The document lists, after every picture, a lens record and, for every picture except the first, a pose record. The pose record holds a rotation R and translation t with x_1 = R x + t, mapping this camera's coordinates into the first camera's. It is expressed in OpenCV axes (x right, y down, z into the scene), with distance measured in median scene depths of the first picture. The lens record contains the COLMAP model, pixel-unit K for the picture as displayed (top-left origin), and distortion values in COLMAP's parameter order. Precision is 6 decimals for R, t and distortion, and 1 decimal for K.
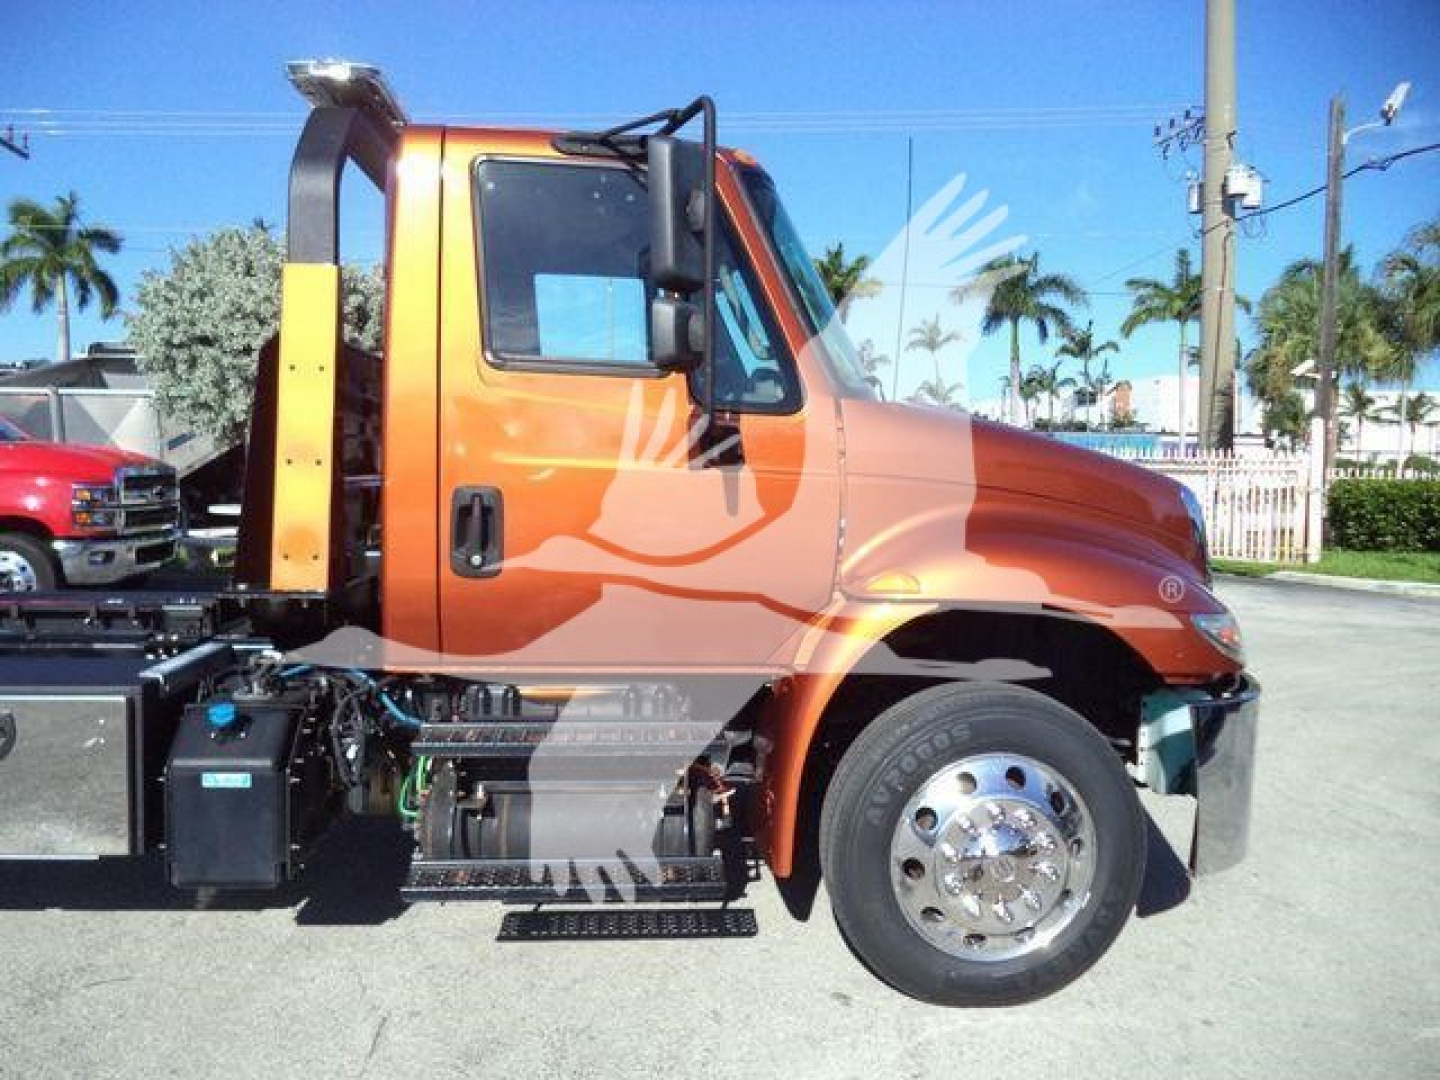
lens RADIAL K [[1187.9, 0, 720.0], [0, 1187.9, 540.0], [0, 0, 1]] dist [-0.029299, -0.001016]
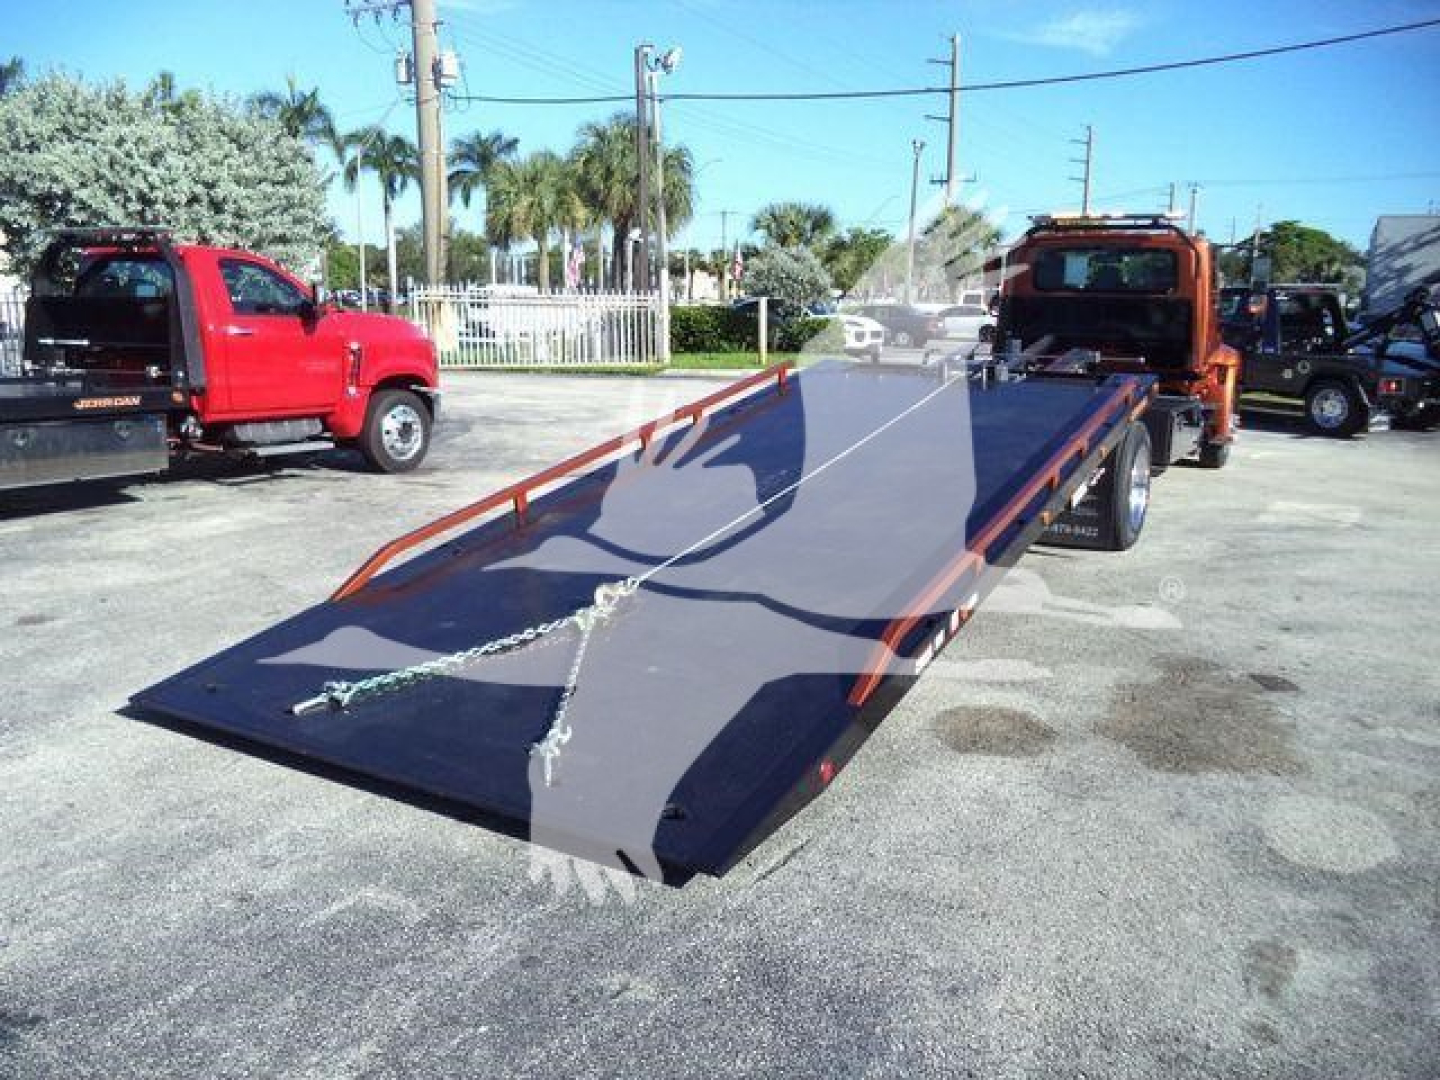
lens RADIAL K [[1190.0, 0, 738.6], [0, 1190.0, 513.3], [0, 0, 1]] dist [-0.015837, -0.008617]
pose [[0.580120, -0.158623, 0.798936, -0.457099], [0.052811, 0.986115, 0.157440, -0.017852], [-0.812817, -0.049141, 0.580443, -0.001056]]
